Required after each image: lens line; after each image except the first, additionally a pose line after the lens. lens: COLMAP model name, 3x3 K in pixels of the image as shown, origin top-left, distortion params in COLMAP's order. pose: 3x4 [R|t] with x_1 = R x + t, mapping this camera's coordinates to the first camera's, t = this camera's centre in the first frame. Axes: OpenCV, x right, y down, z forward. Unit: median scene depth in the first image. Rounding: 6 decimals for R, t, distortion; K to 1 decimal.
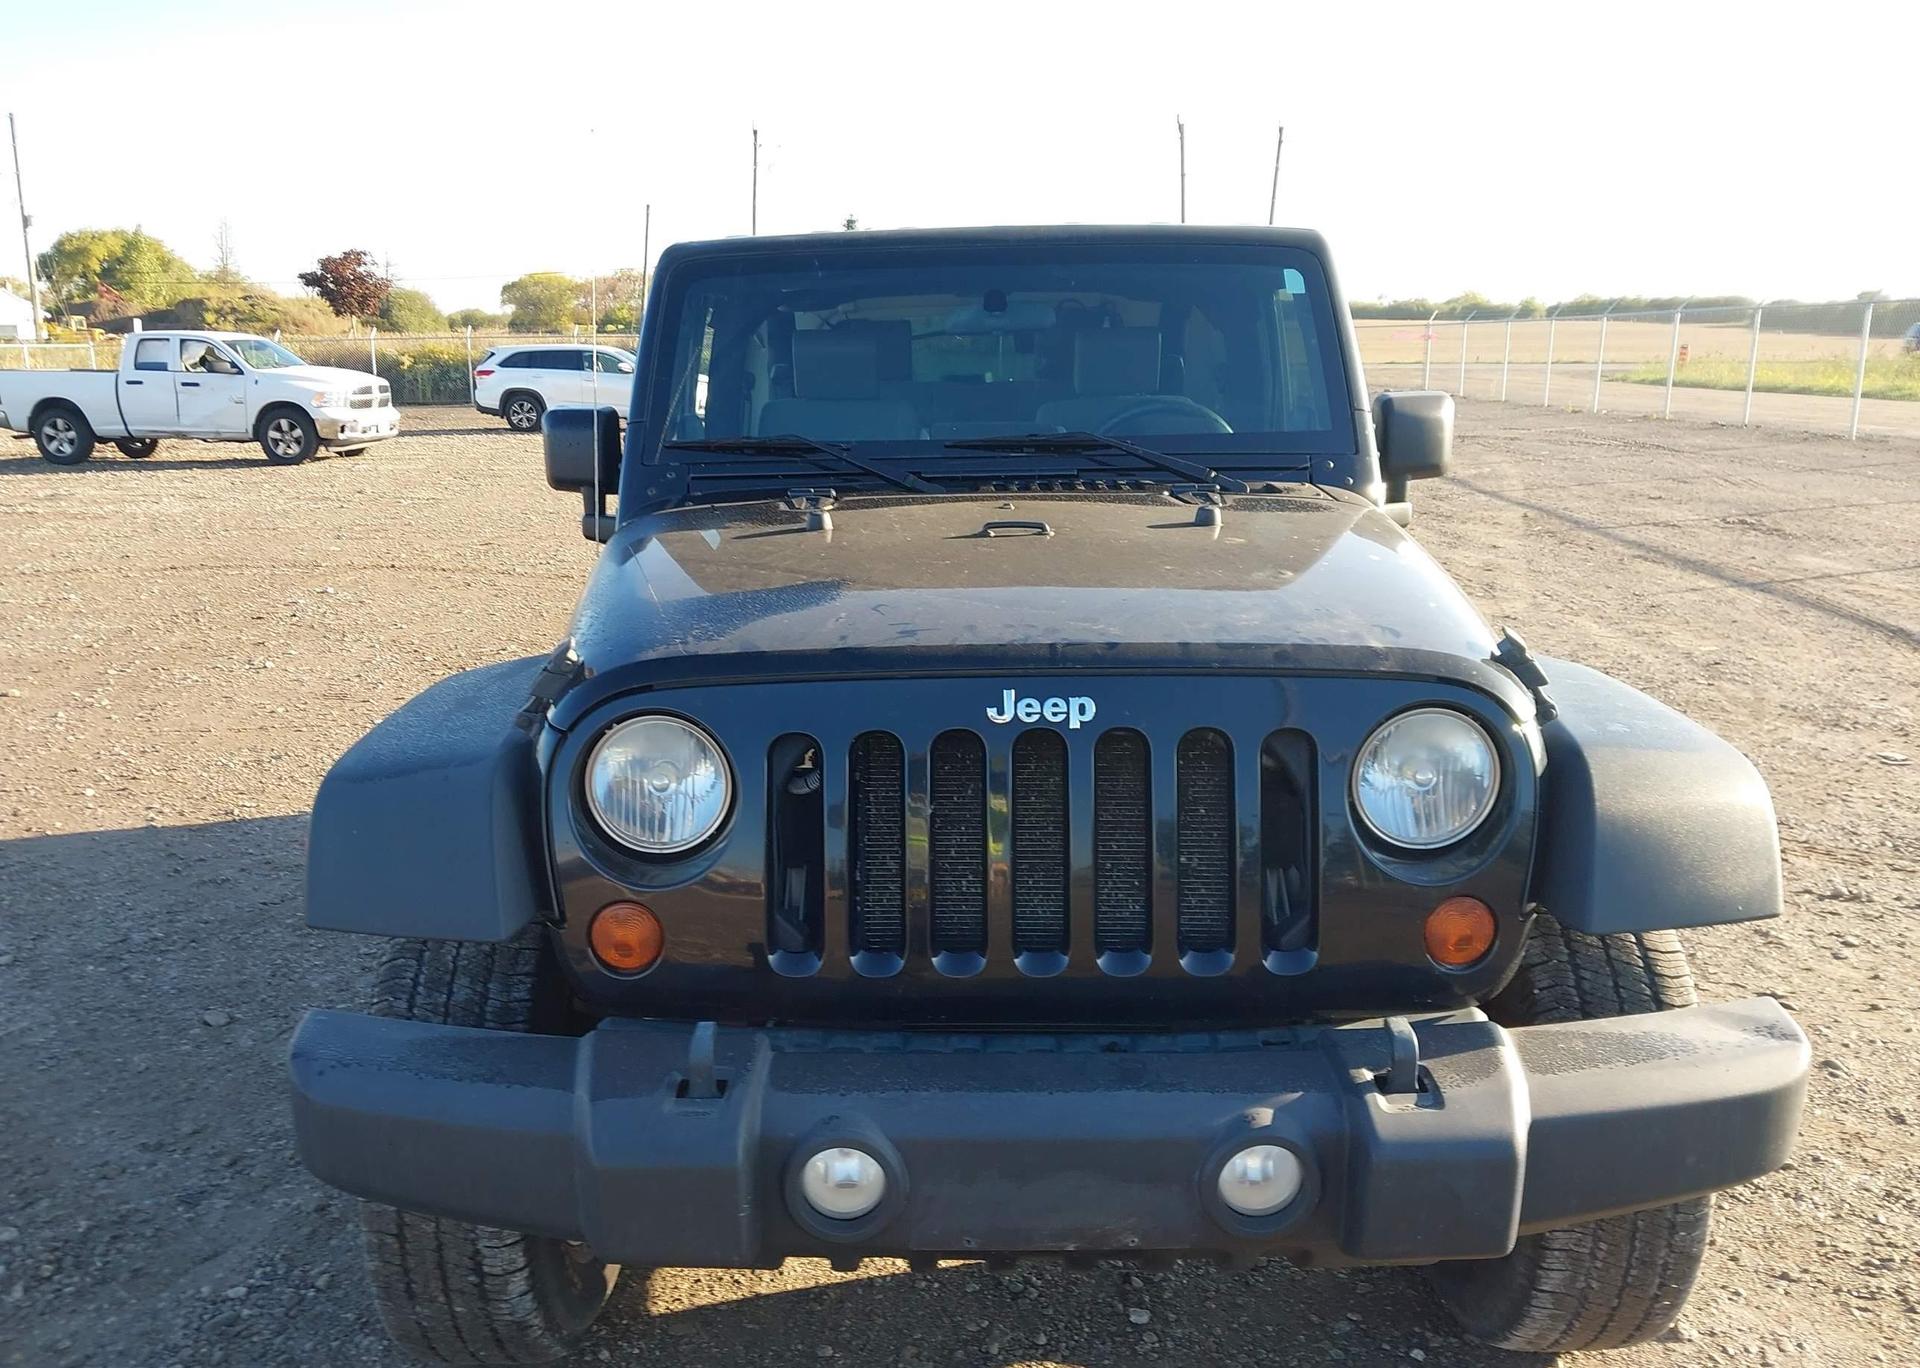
lens RADIAL K [[1529.6, 0, 945.4], [0, 1529.6, 687.8], [0, 0, 1]] dist [0.034901, -0.040855]
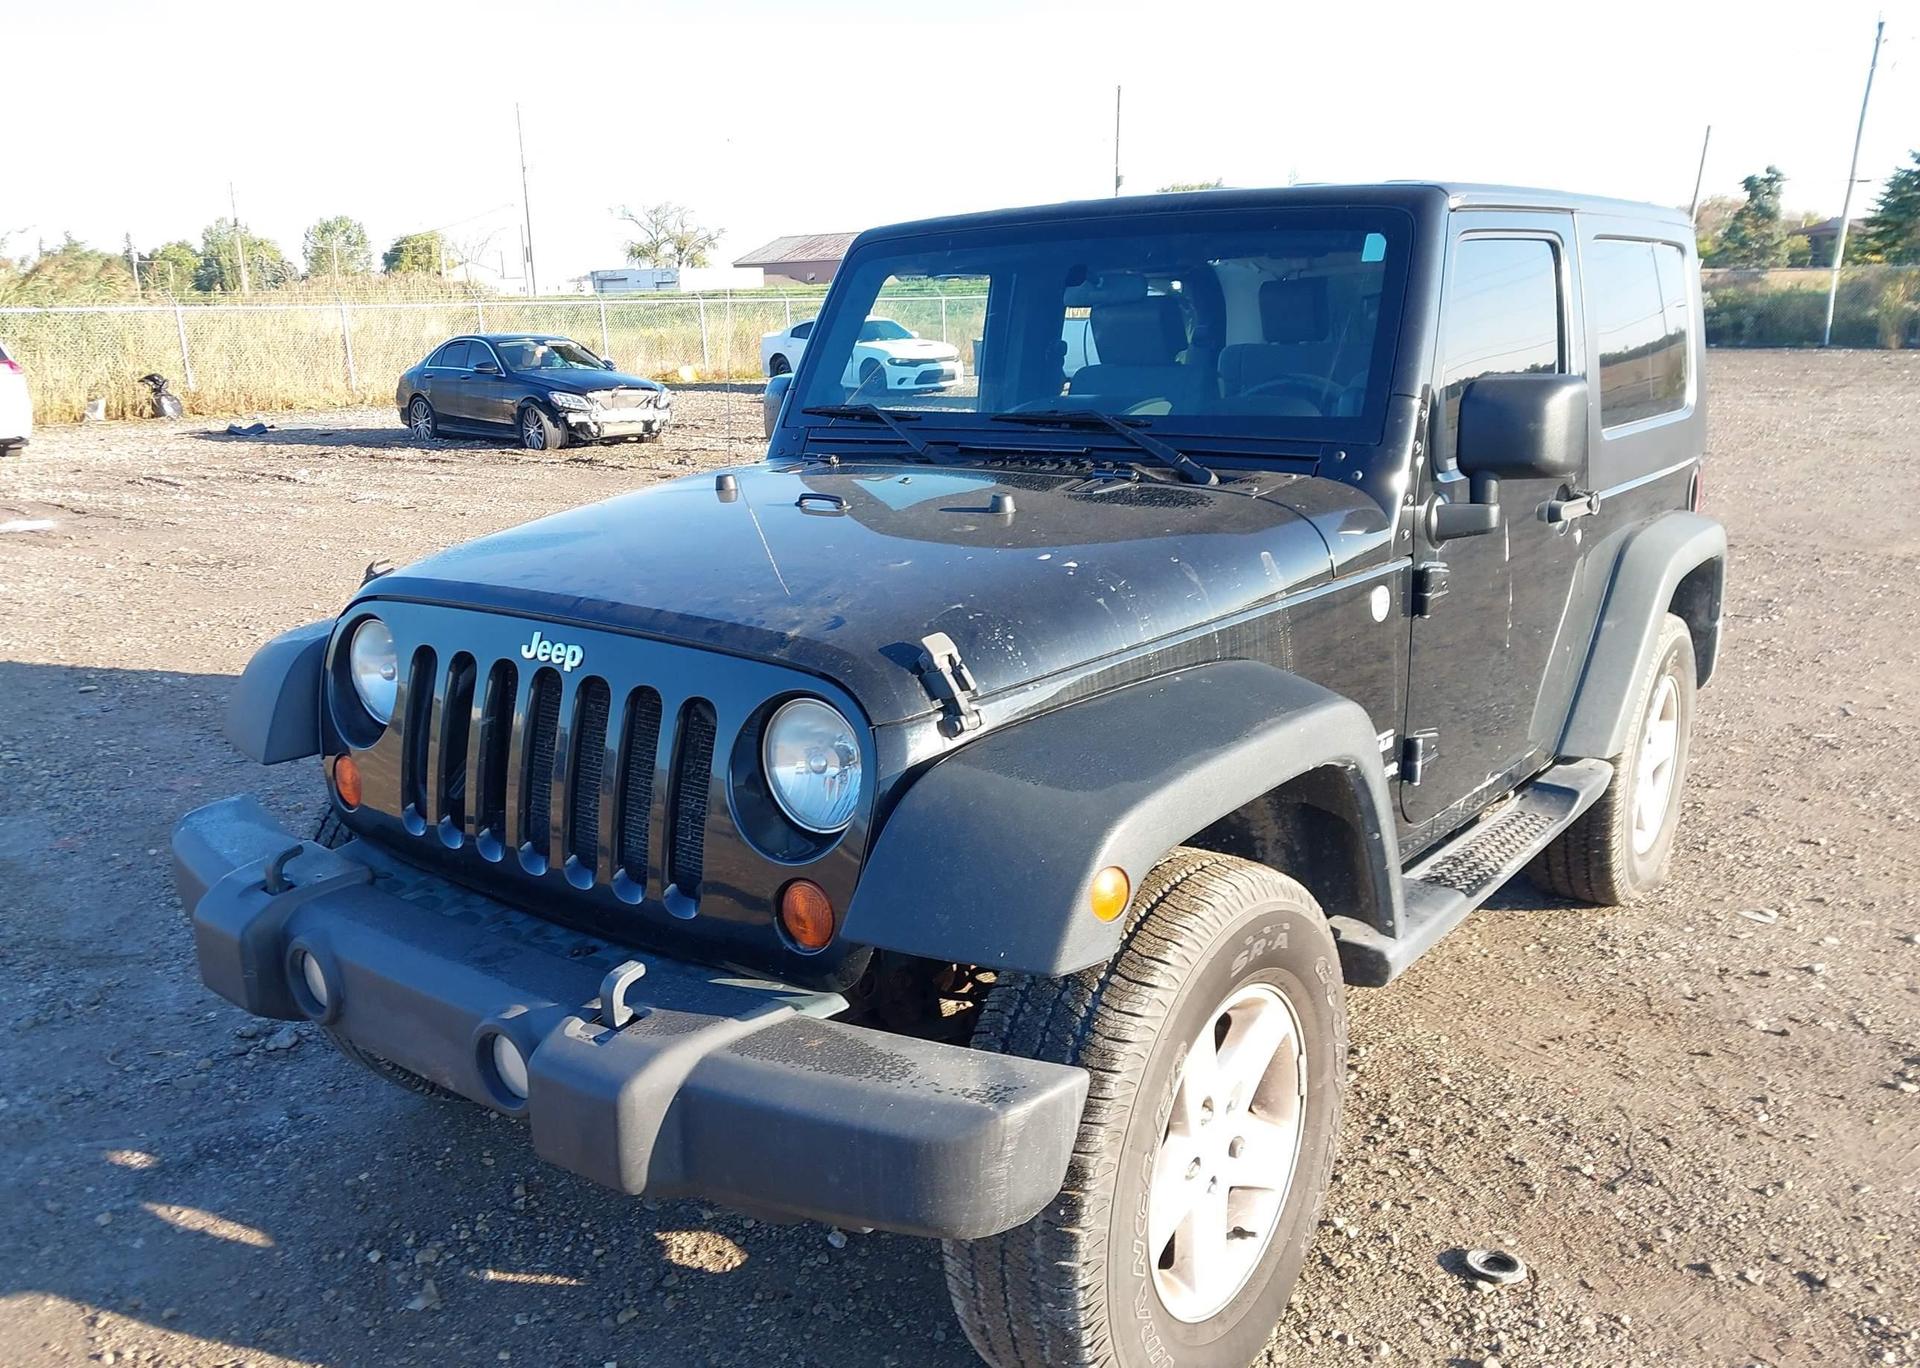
lens RADIAL K [[1529.6, 0, 911.1], [0, 1529.6, 697.1], [0, 0, 1]] dist [0.034901, -0.040855]
pose [[0.792158, 0.143353, -0.593242, 0.982709], [-0.119039, 0.989646, 0.080188, -0.078411], [0.598595, 0.007097, 0.801020, 0.218775]]
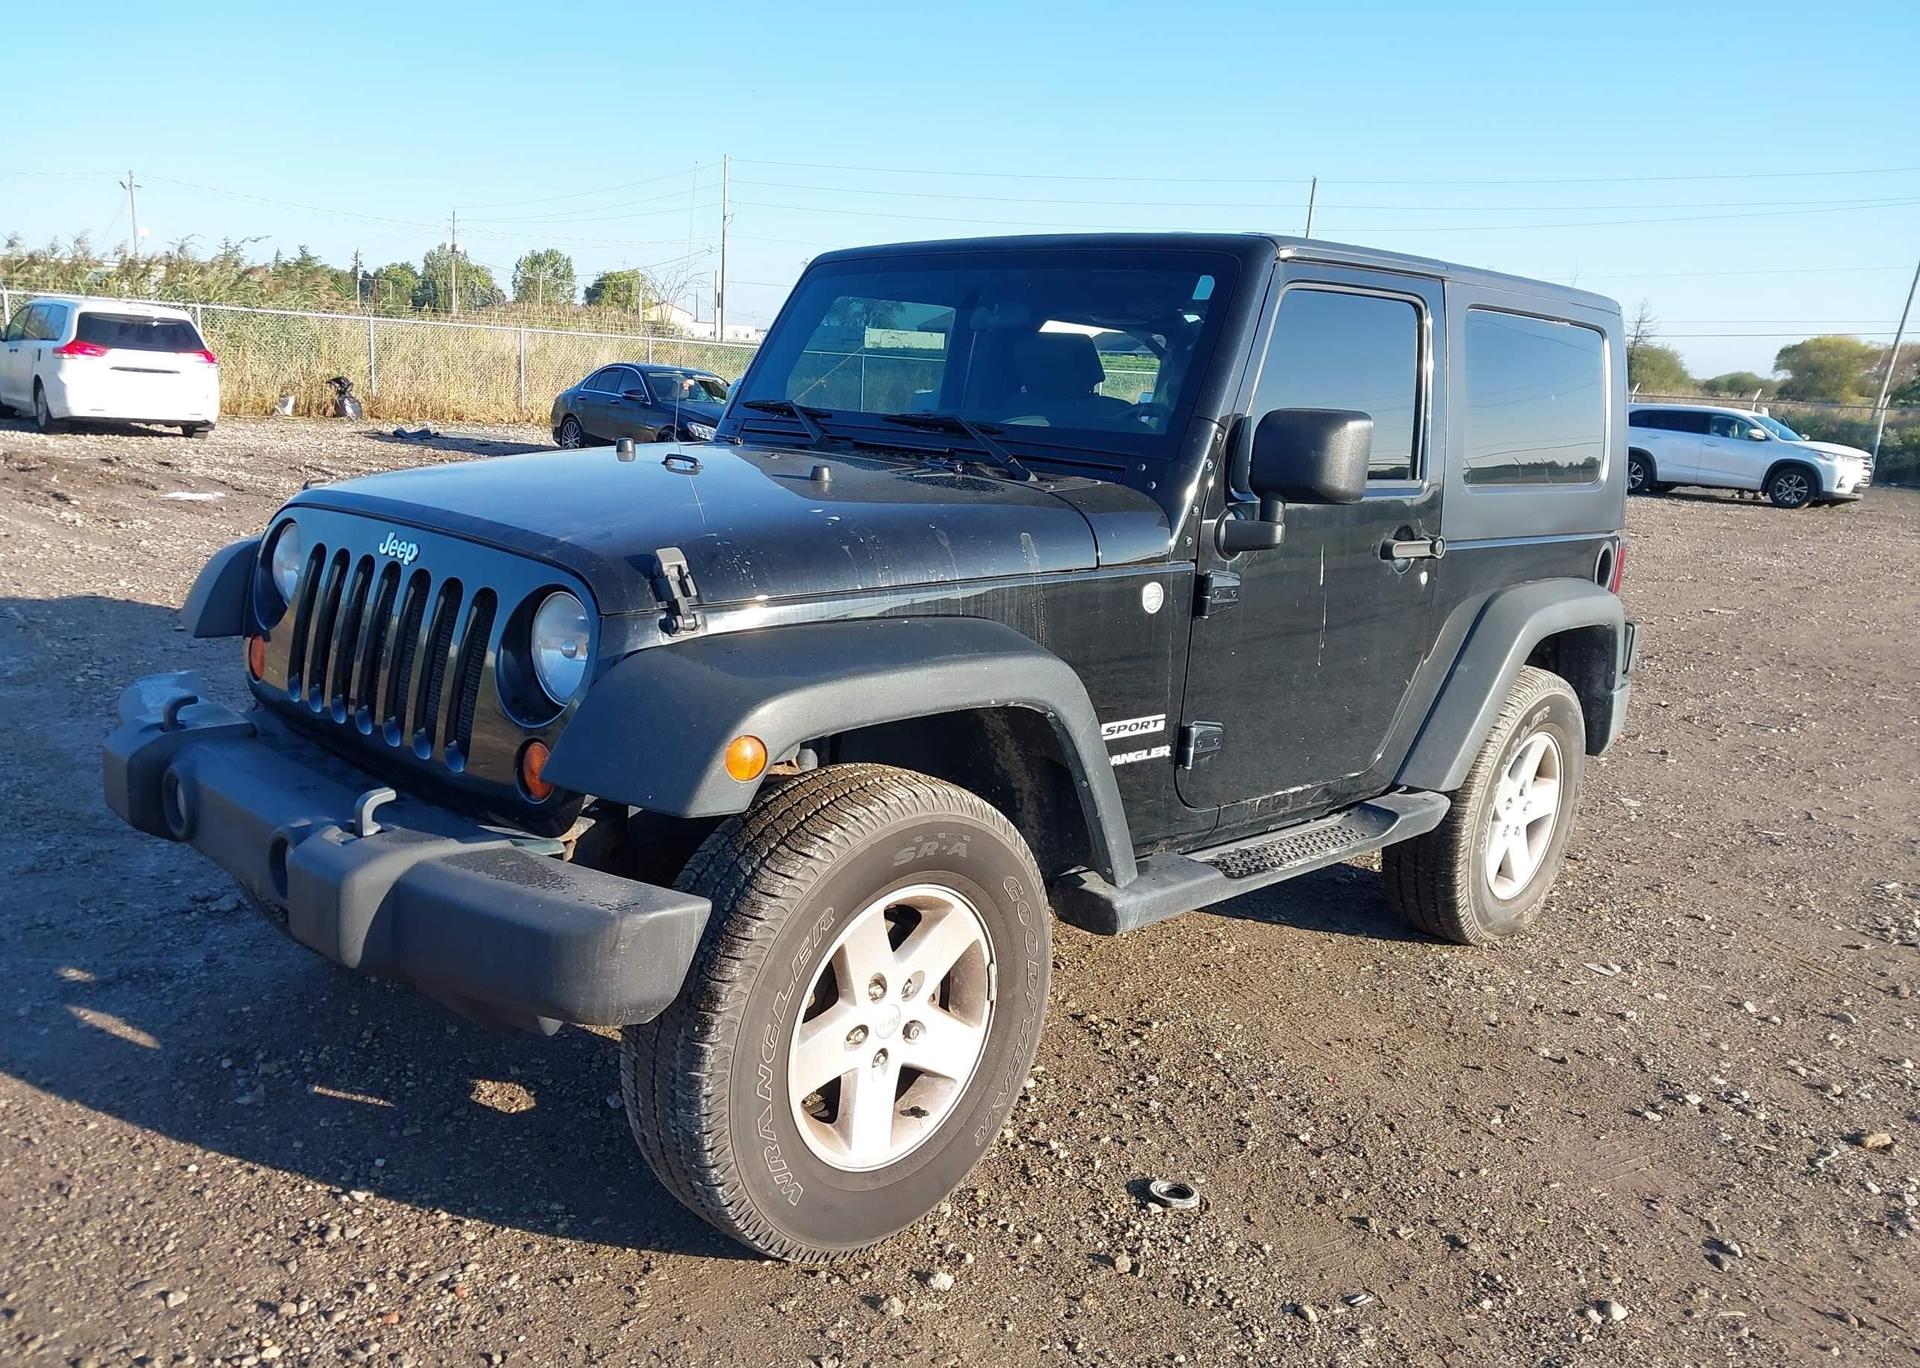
lens RADIAL K [[1529.6, 0, 879.8], [0, 1529.6, 676.7], [0, 0, 1]] dist [0.034901, -0.040855]
pose [[0.708186, 0.192033, -0.679408, 1.358511], [-0.219112, 0.974564, 0.047065, -0.034143], [0.671165, 0.115536, 0.732249, 0.271831]]
